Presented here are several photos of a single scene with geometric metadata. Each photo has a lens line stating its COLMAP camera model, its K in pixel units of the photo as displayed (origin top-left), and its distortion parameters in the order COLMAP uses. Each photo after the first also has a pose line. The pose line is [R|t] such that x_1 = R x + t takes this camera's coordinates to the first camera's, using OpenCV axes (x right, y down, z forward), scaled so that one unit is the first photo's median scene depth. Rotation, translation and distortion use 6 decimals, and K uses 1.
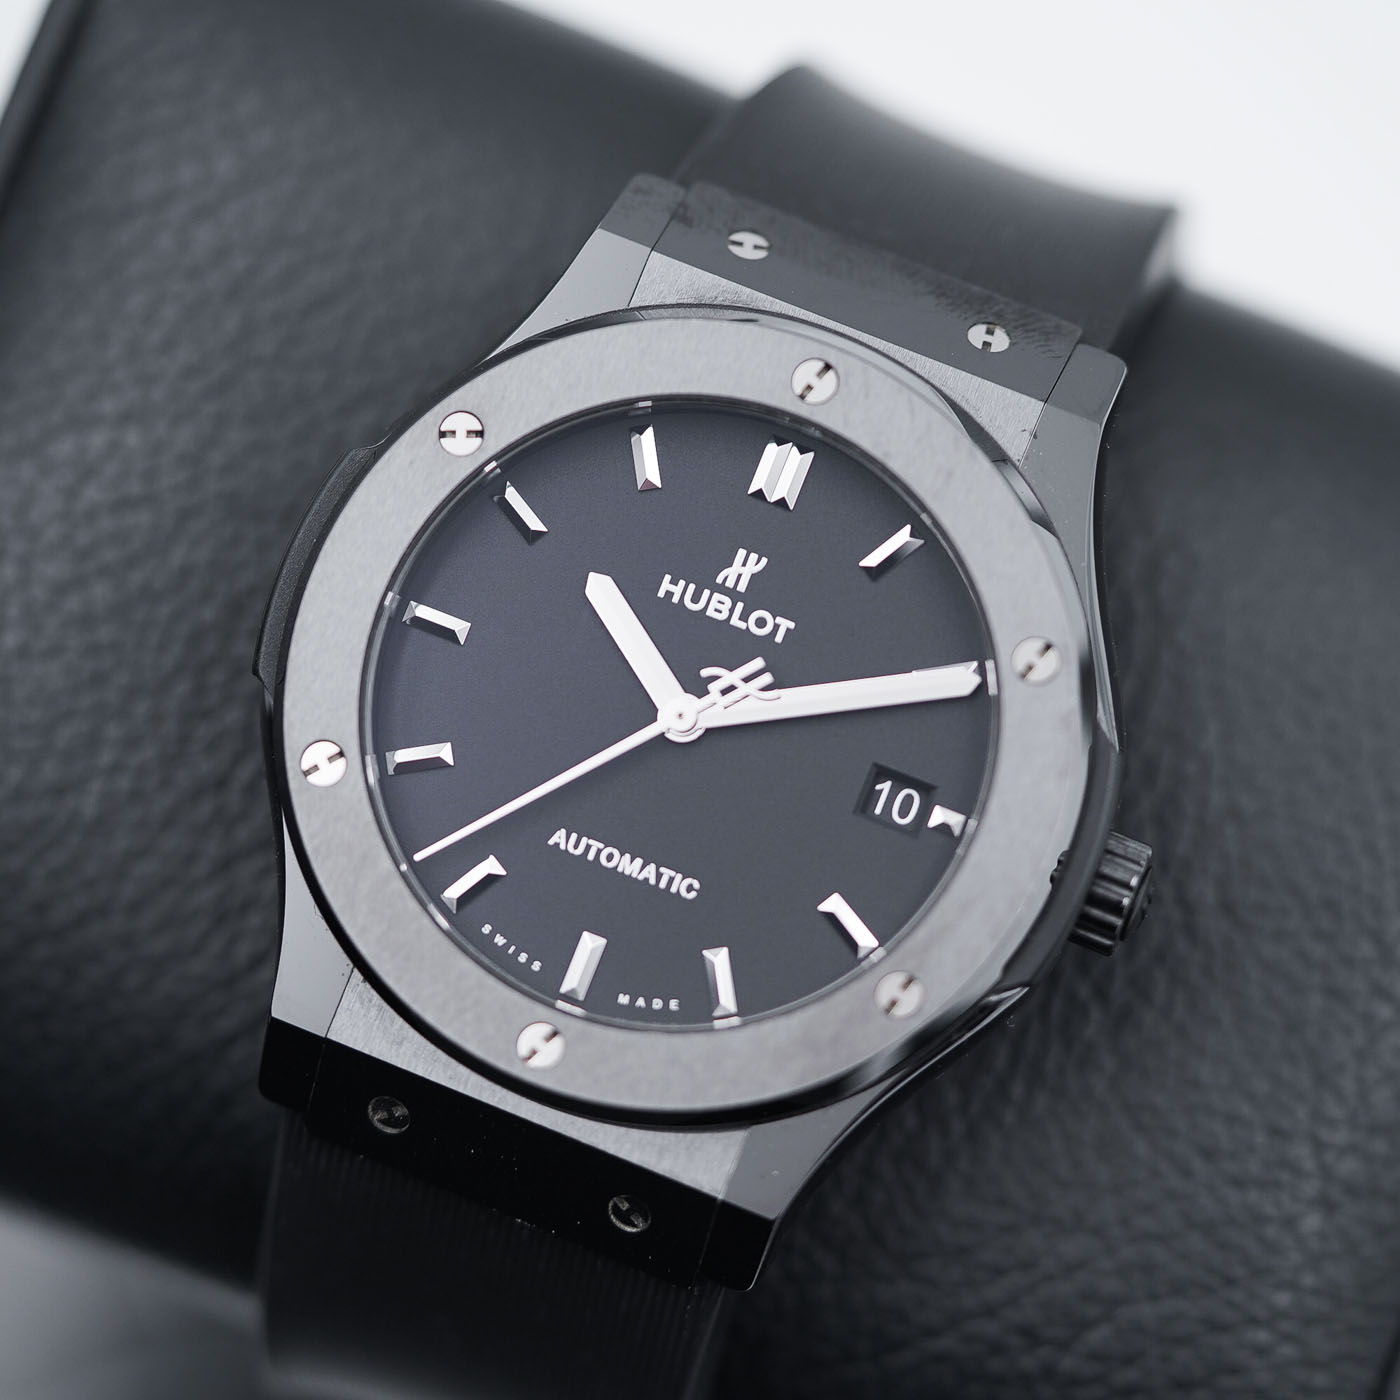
lens RADIAL K [[8033.1, 0, 700.0], [0, 8033.1, 700.0], [0, 0, 1]] dist [-0.244490, -3.650919]
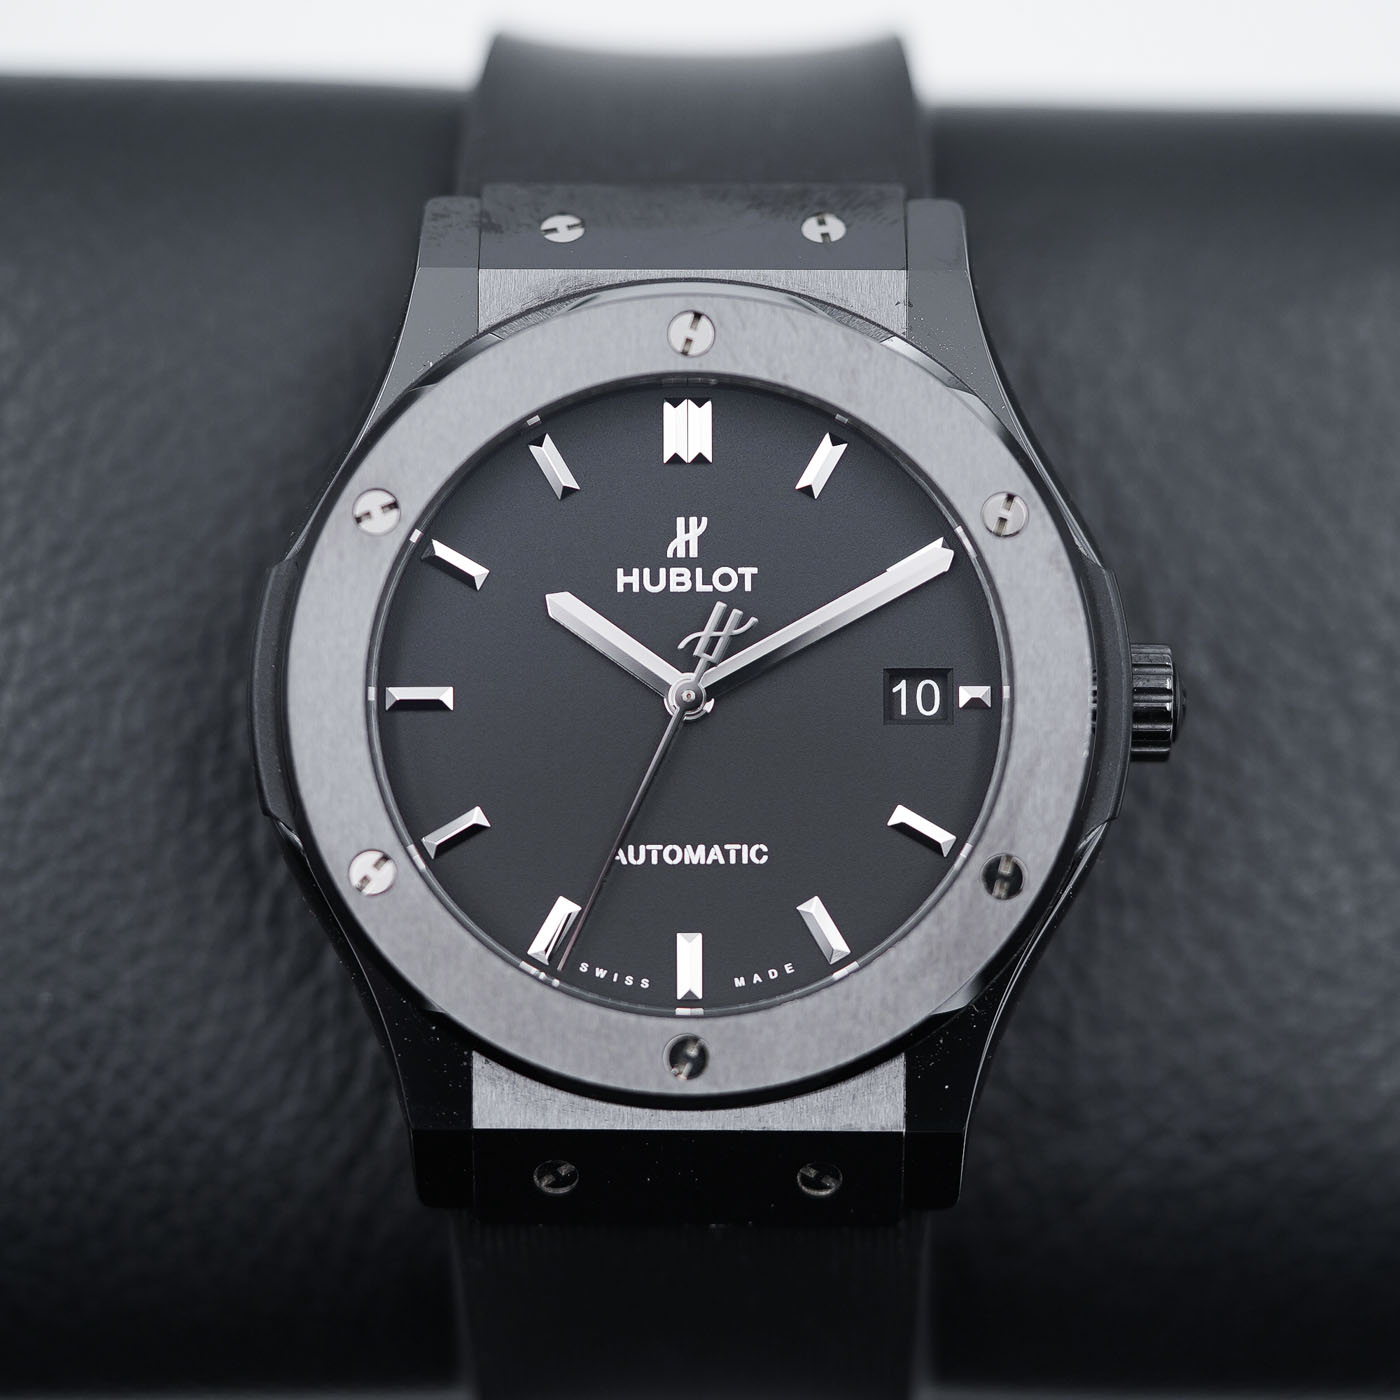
lens RADIAL K [[8033.1, 0, 700.0], [0, 8033.1, 700.0], [0, 0, 1]] dist [-0.244490, -3.650919]
pose [[0.922180, -0.367910, 0.119275, -0.119446], [0.362423, 0.929701, 0.065622, -0.062121], [-0.135033, -0.017287, 0.990690, 0.014108]]
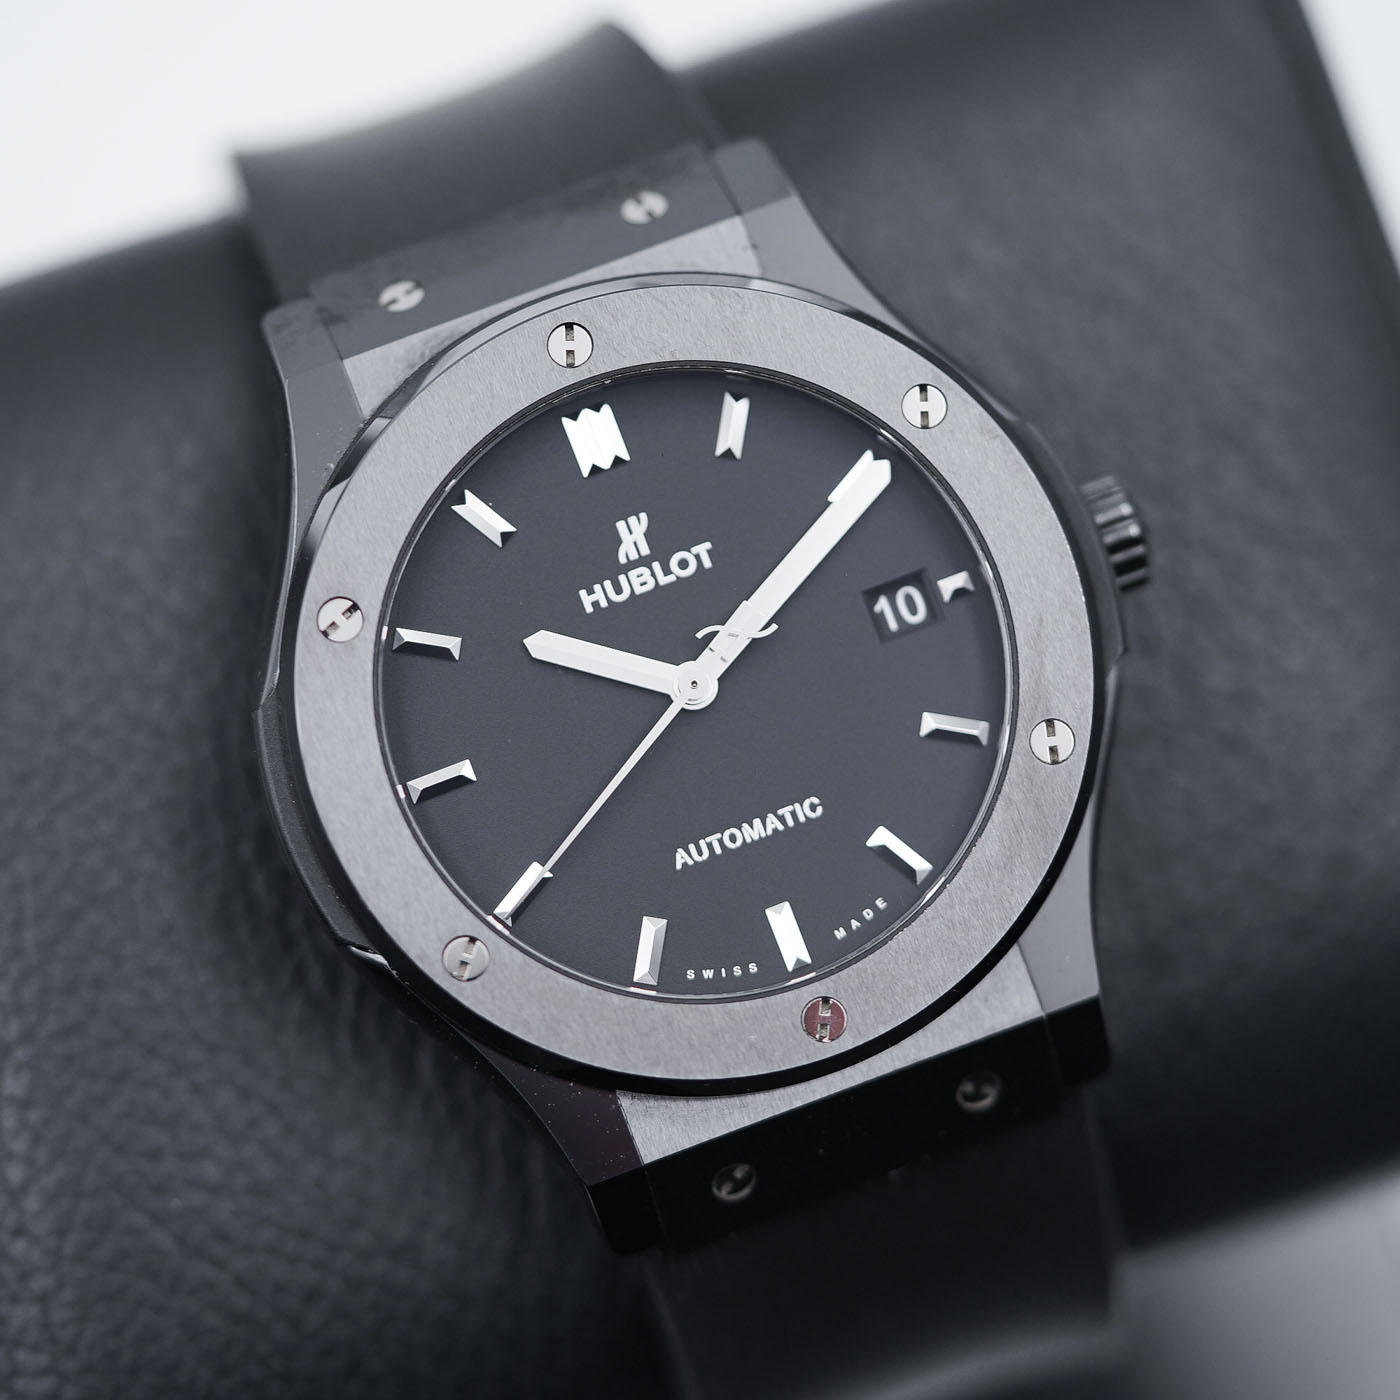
lens RADIAL K [[8033.1, 0, 700.0], [0, 8033.1, 700.0], [0, 0, 1]] dist [-0.244490, -3.650919]
pose [[0.715324, -0.660451, 0.228291, -0.230143], [0.656774, 0.746999, 0.103158, -0.098674], [-0.238664, 0.076144, 0.968112, 0.033083]]
